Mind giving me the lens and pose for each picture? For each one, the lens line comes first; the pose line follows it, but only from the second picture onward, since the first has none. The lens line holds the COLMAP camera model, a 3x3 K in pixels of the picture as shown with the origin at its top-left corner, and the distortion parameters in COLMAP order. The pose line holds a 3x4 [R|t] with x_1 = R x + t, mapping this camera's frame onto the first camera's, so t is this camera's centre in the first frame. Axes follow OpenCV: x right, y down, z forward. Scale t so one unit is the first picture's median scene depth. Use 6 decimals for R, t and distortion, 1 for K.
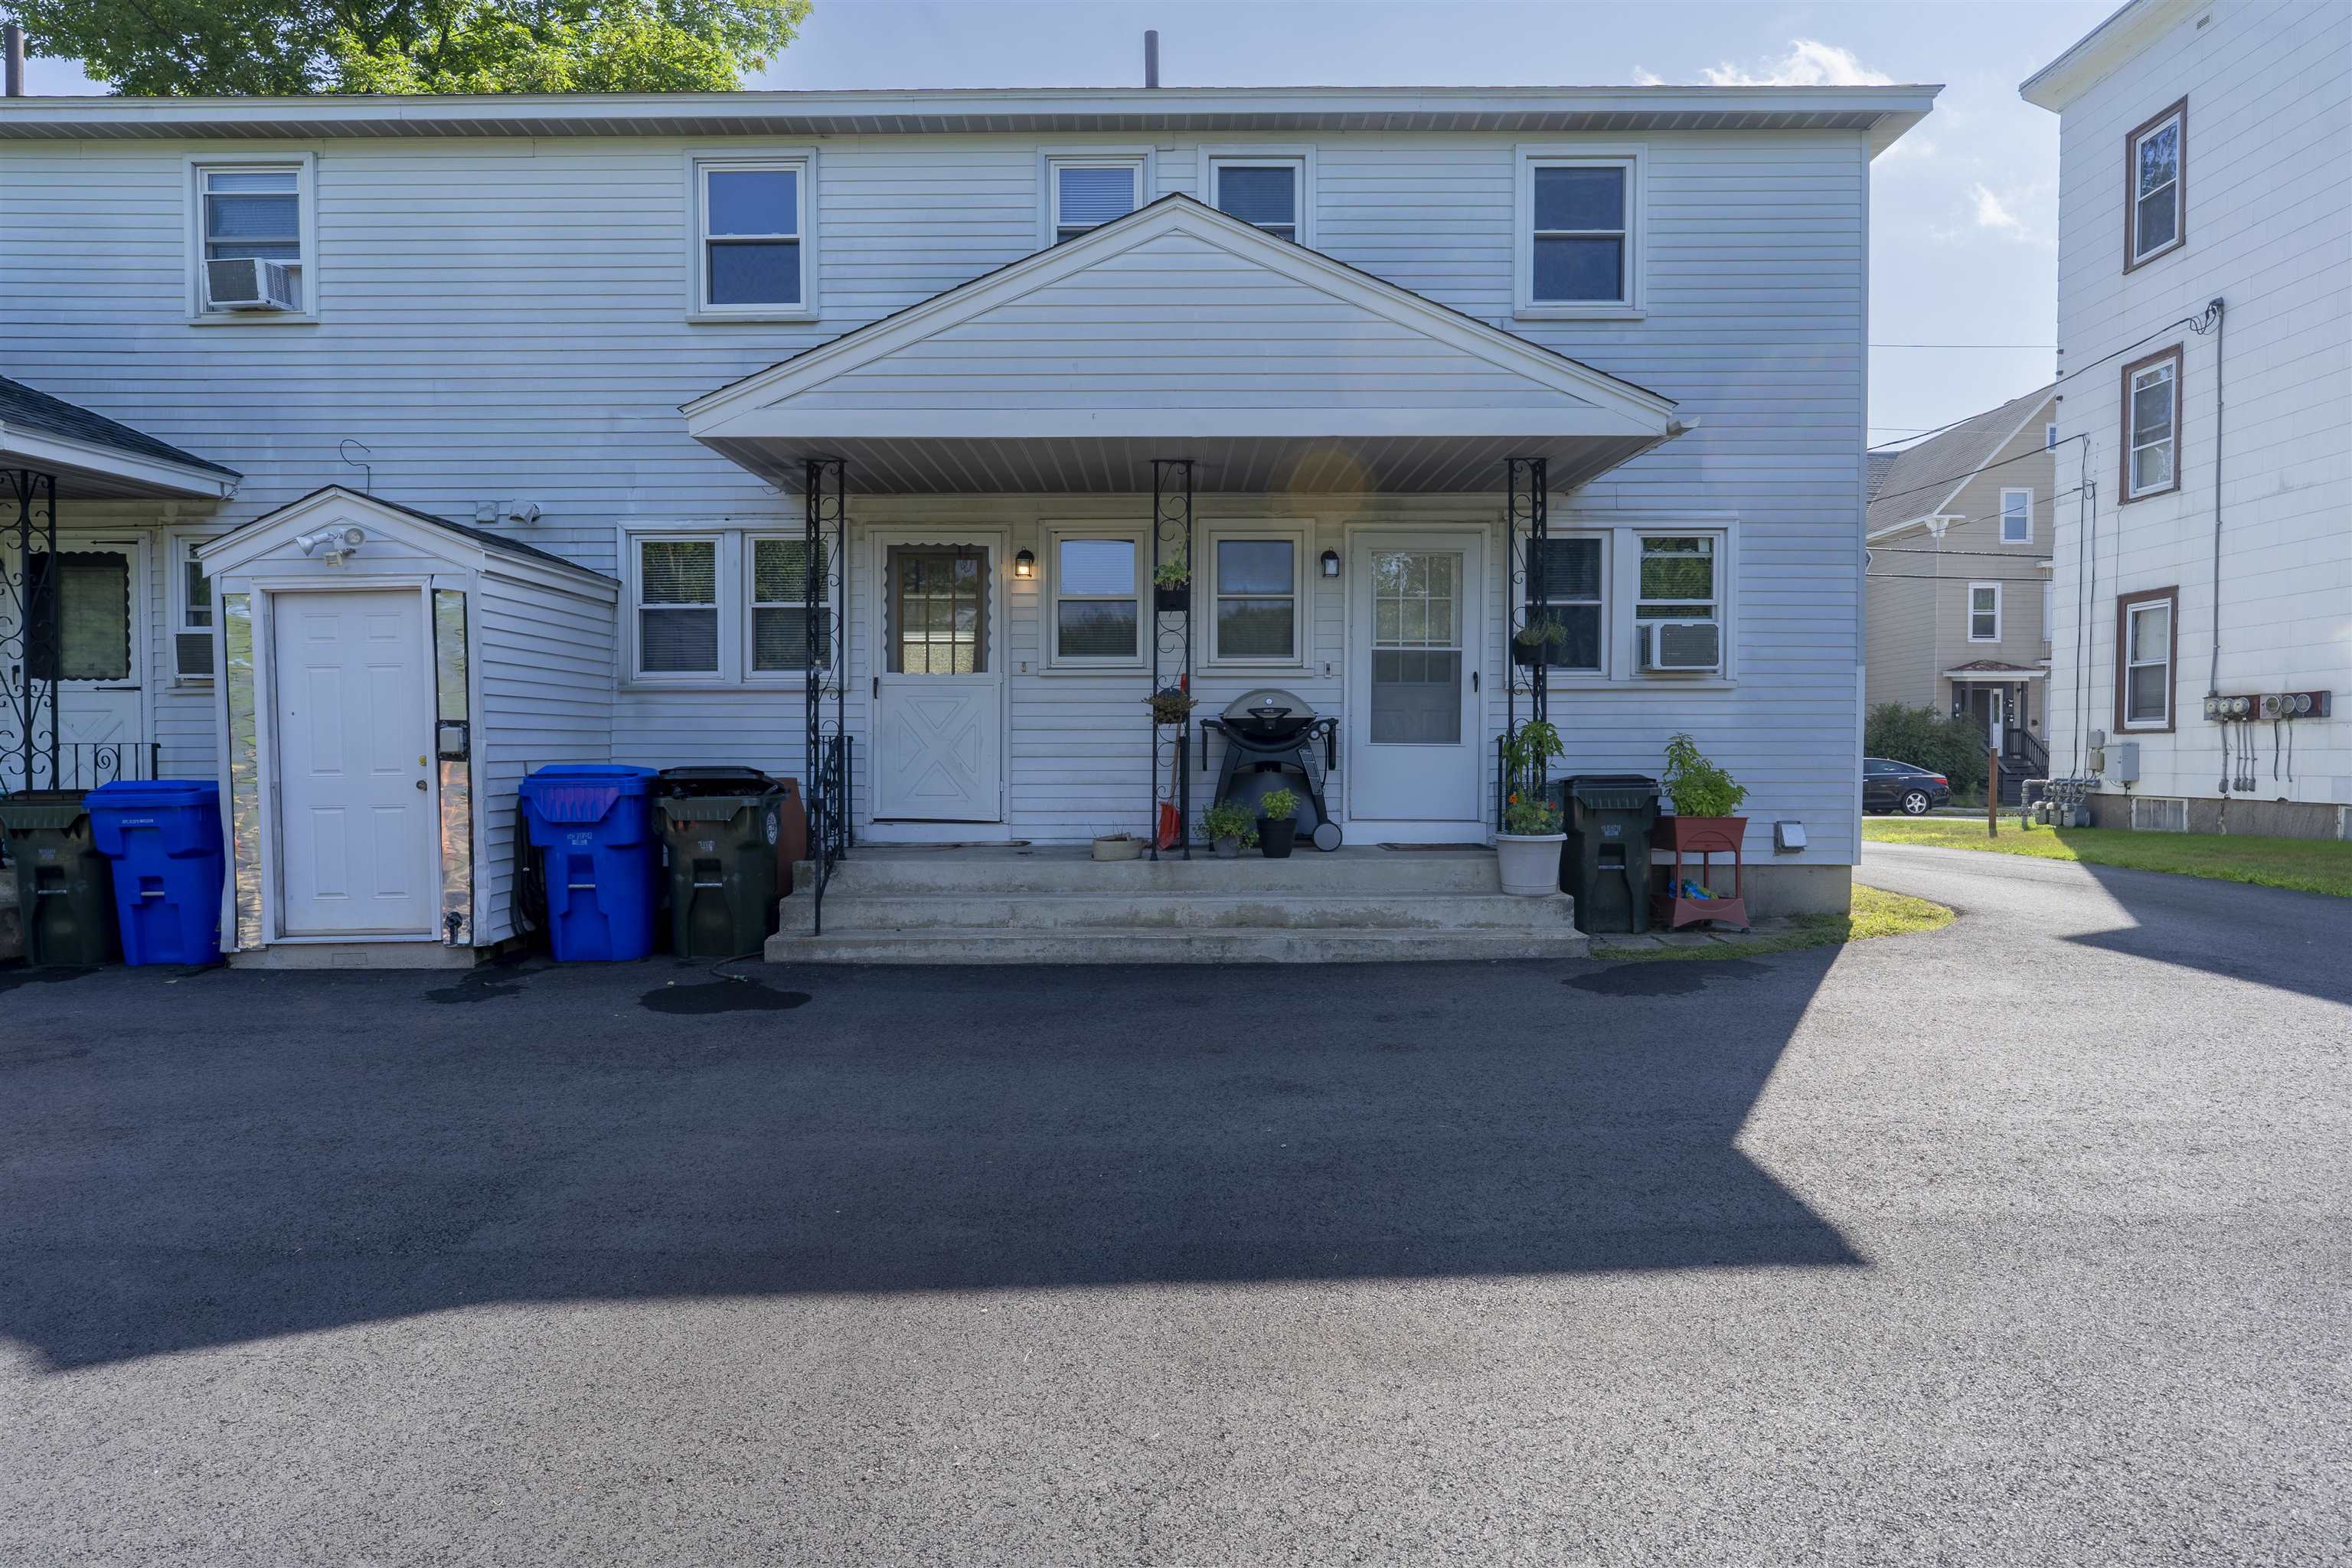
lens RADIAL K [[1372.1, 0, 1185.4], [0, 1372.1, 786.6], [0, 0, 1]] dist [0.001168, -0.000605]
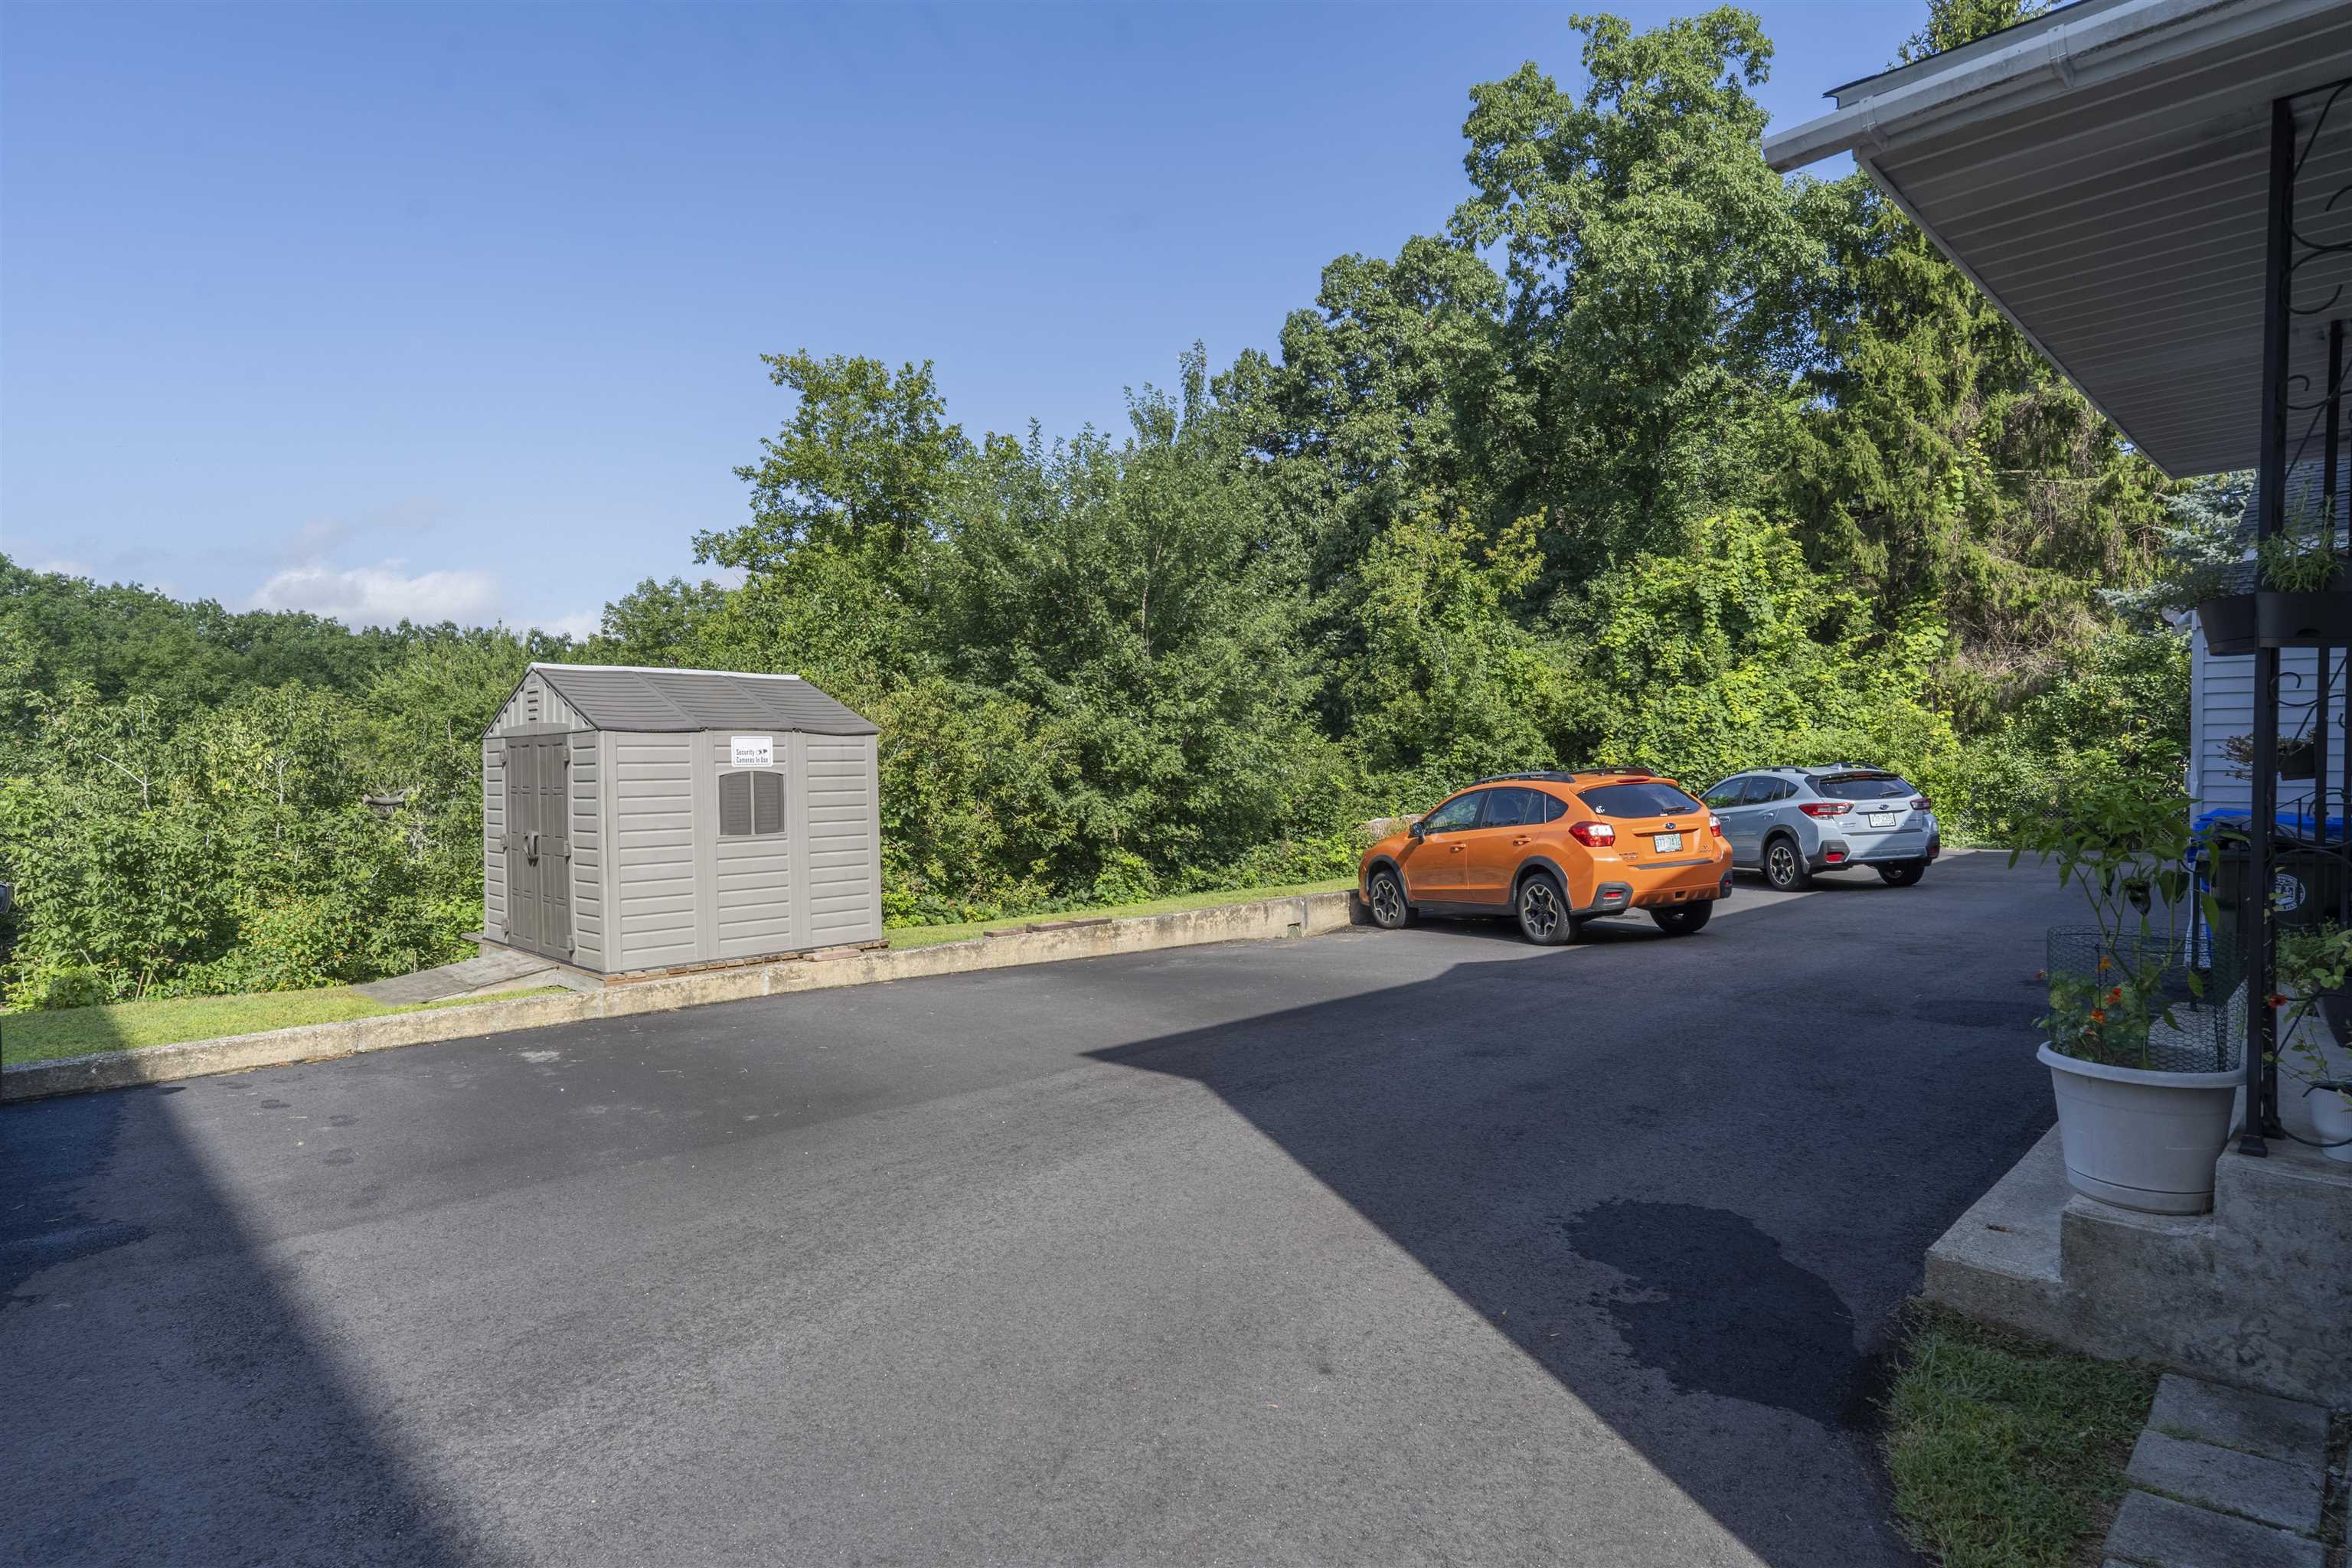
lens RADIAL K [[1269.5, 0, 1173.5], [0, 1269.5, 783.2], [0, 0, 1]] dist [-0.000953, 0.000161]
pose [[-0.721687, 0.023417, -0.691823, 0.688093], [-0.012742, 0.998809, 0.047100, -0.062700], [0.692102, 0.042806, -0.720529, 0.992327]]
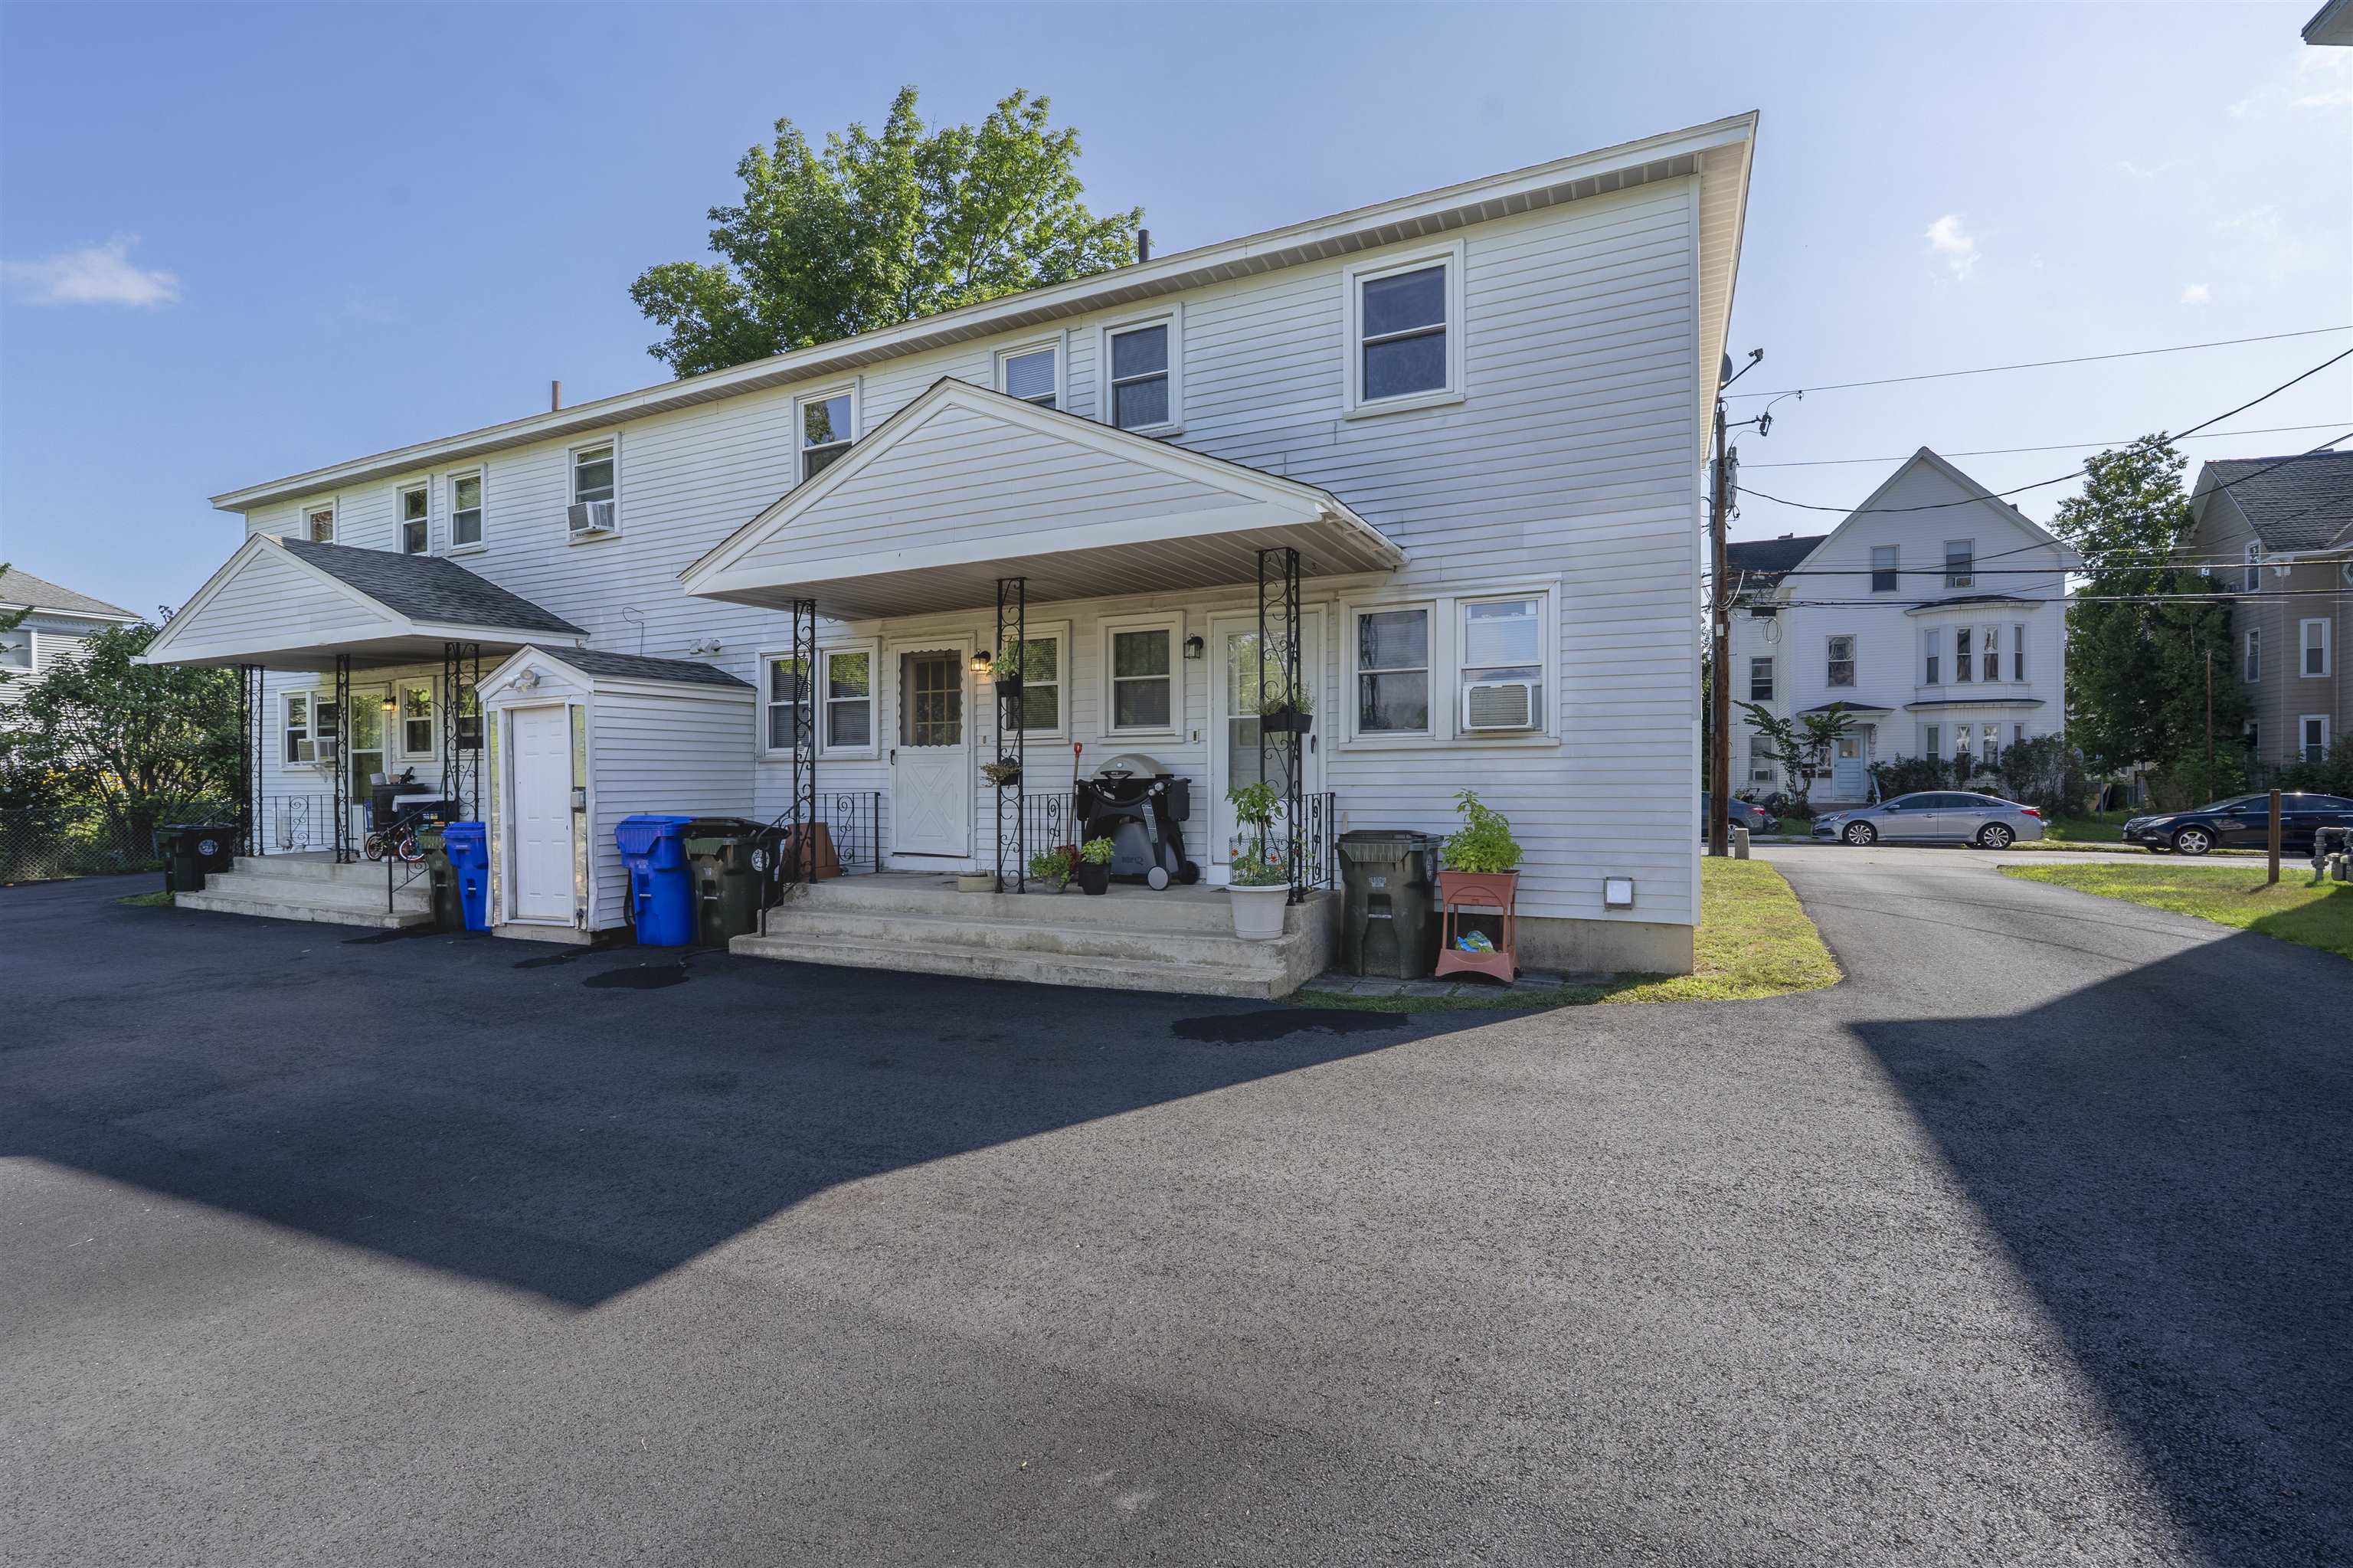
lens RADIAL K [[1072.6, 0, 1159.6], [0, 1072.6, 784.2], [0, 0, 1]] dist [-0.000520, -0.000728]
pose [[0.896600, -0.003017, -0.442831, 0.521586], [-0.006679, 0.999771, -0.020335, -0.026230], [0.442791, 0.021190, 0.896374, 0.163768]]
